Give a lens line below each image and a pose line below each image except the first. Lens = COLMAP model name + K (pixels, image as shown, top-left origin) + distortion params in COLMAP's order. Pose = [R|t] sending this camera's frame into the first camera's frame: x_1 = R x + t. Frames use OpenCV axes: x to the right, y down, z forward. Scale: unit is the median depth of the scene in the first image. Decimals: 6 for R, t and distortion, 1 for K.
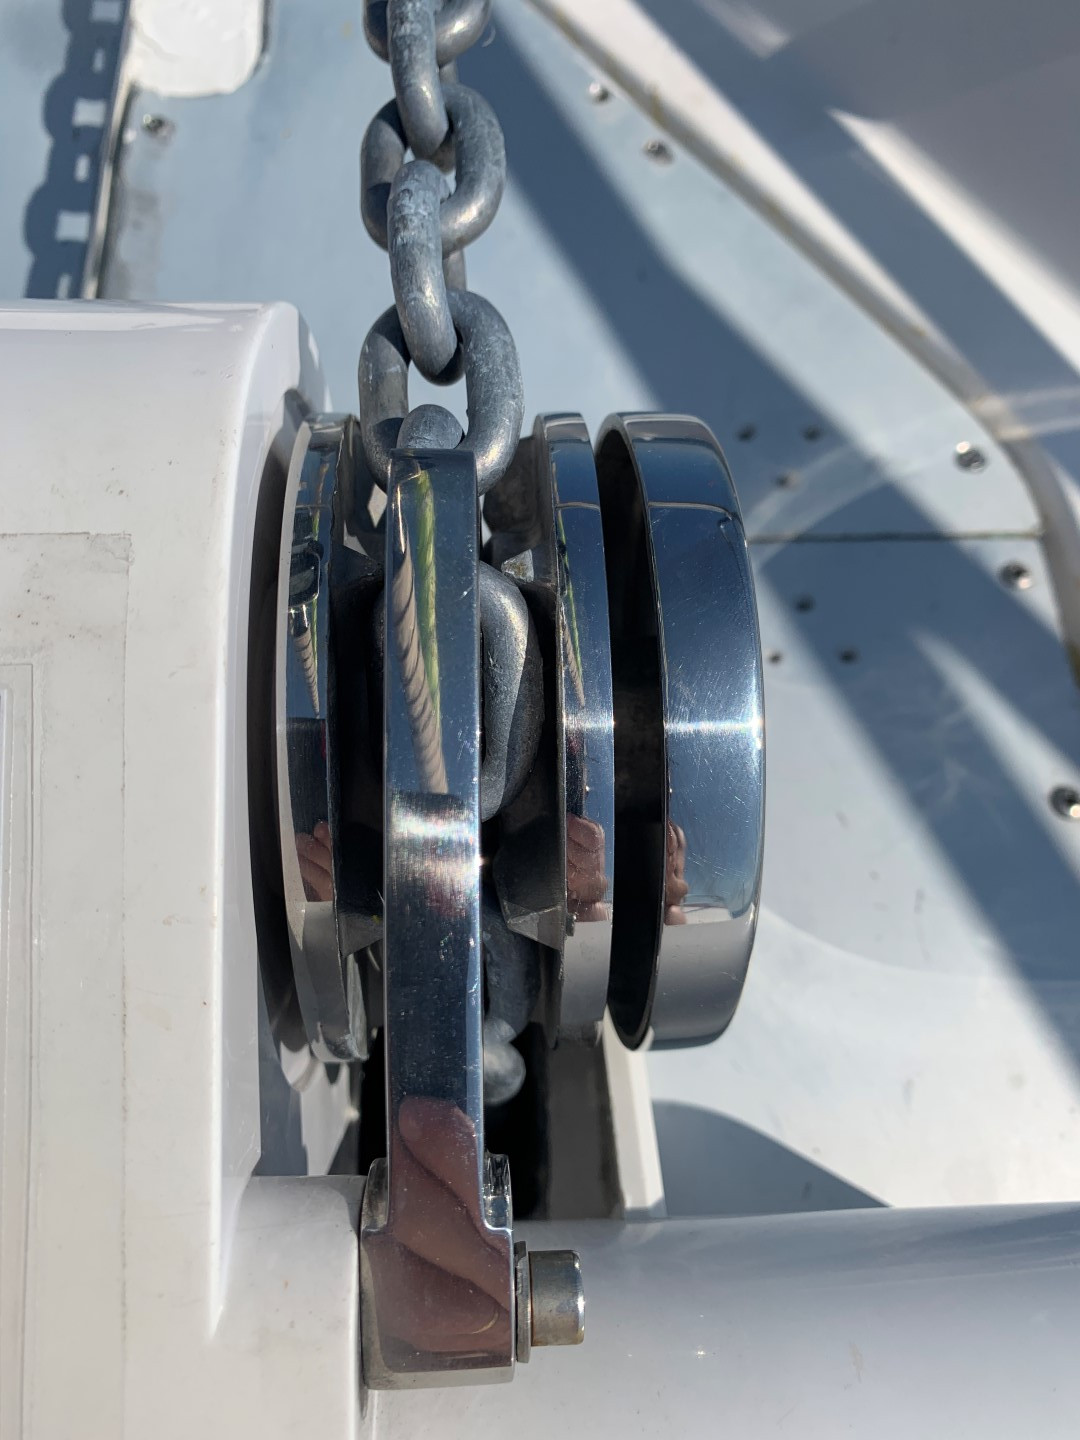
lens RADIAL K [[1191.2, 0, 545.2], [0, 1191.2, 737.9], [0, 0, 1]] dist [-0.033793, -0.000067]
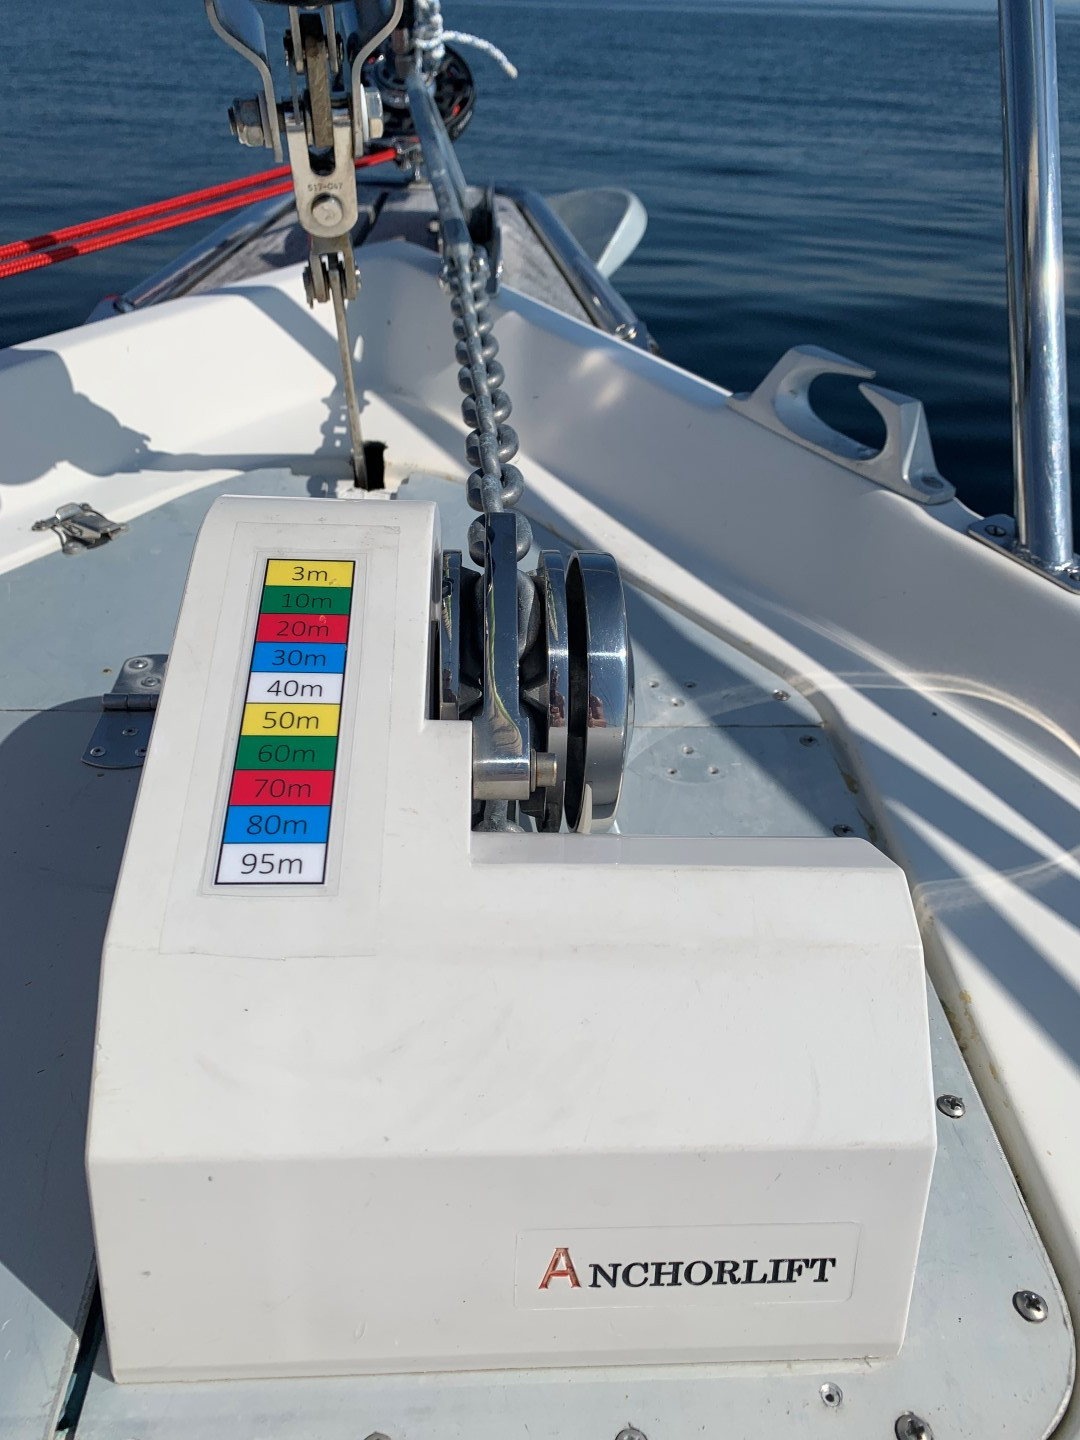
lens RADIAL K [[1191.2, 0, 543.0], [0, 1191.2, 715.9], [0, 0, 1]] dist [-0.033793, -0.000067]
pose [[0.999957, -0.008901, -0.002464, 0.008348], [0.006358, 0.856954, -0.515354, 1.406270], [0.006699, 0.515316, 0.856974, -1.032122]]
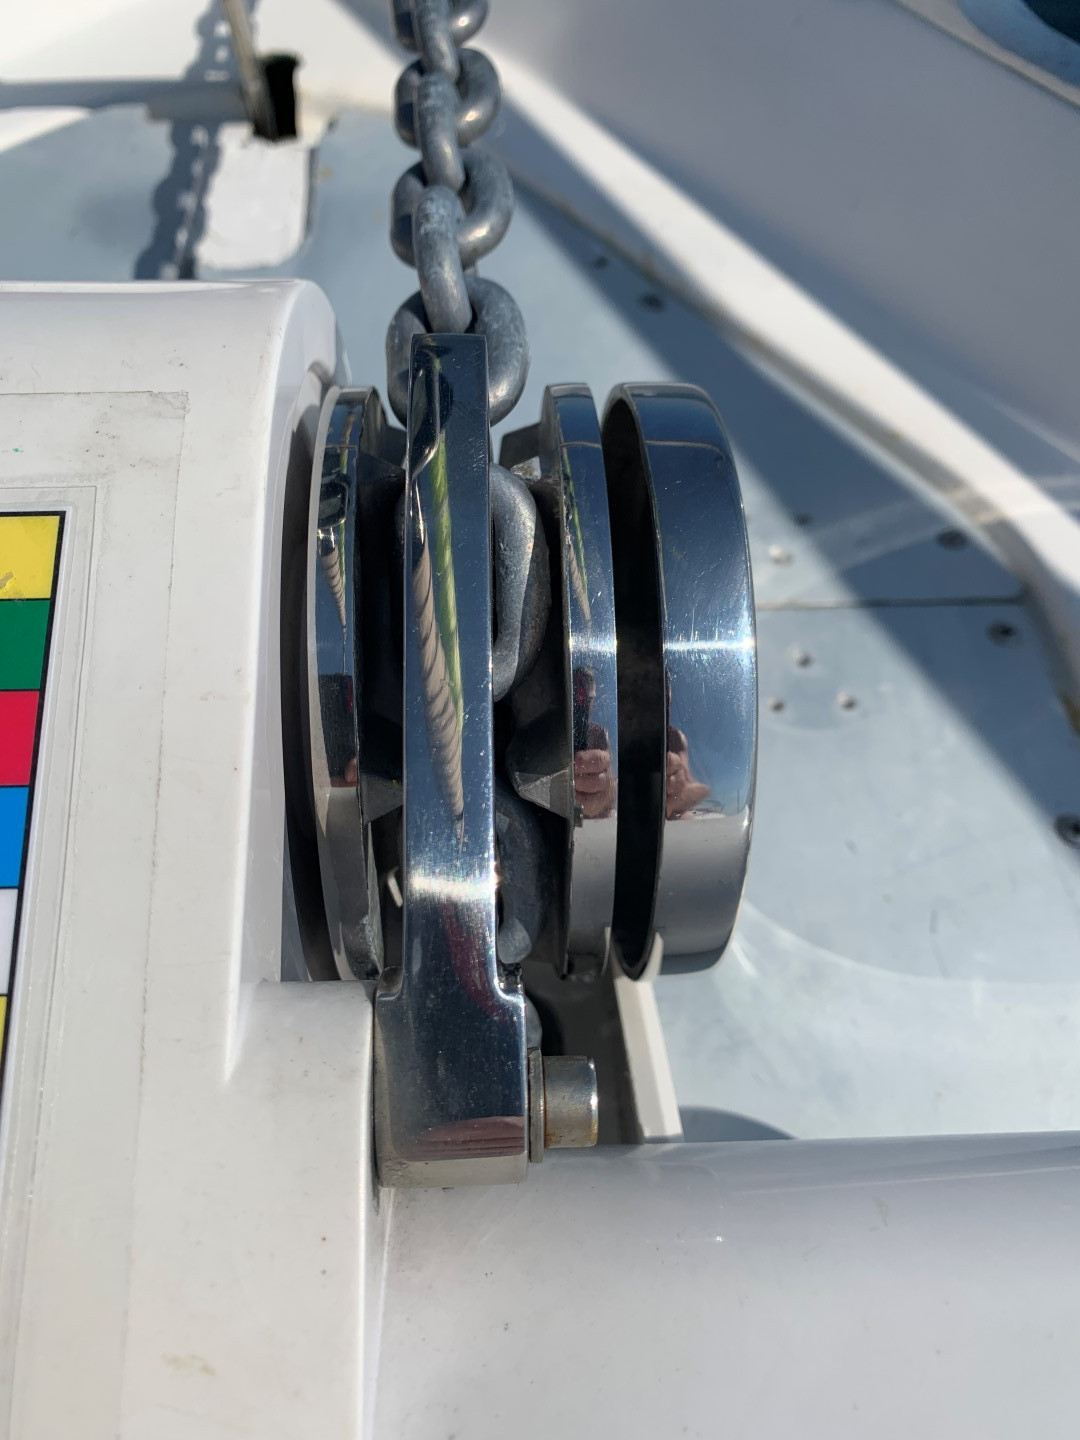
lens RADIAL K [[1191.2, 0, 542.8], [0, 1191.2, 728.0], [0, 0, 1]] dist [-0.033793, -0.000067]
pose [[0.999697, -0.017314, -0.017500, 0.008252], [0.013135, 0.976372, -0.215695, 0.319672], [0.020821, 0.215400, 0.976304, -0.038739]]
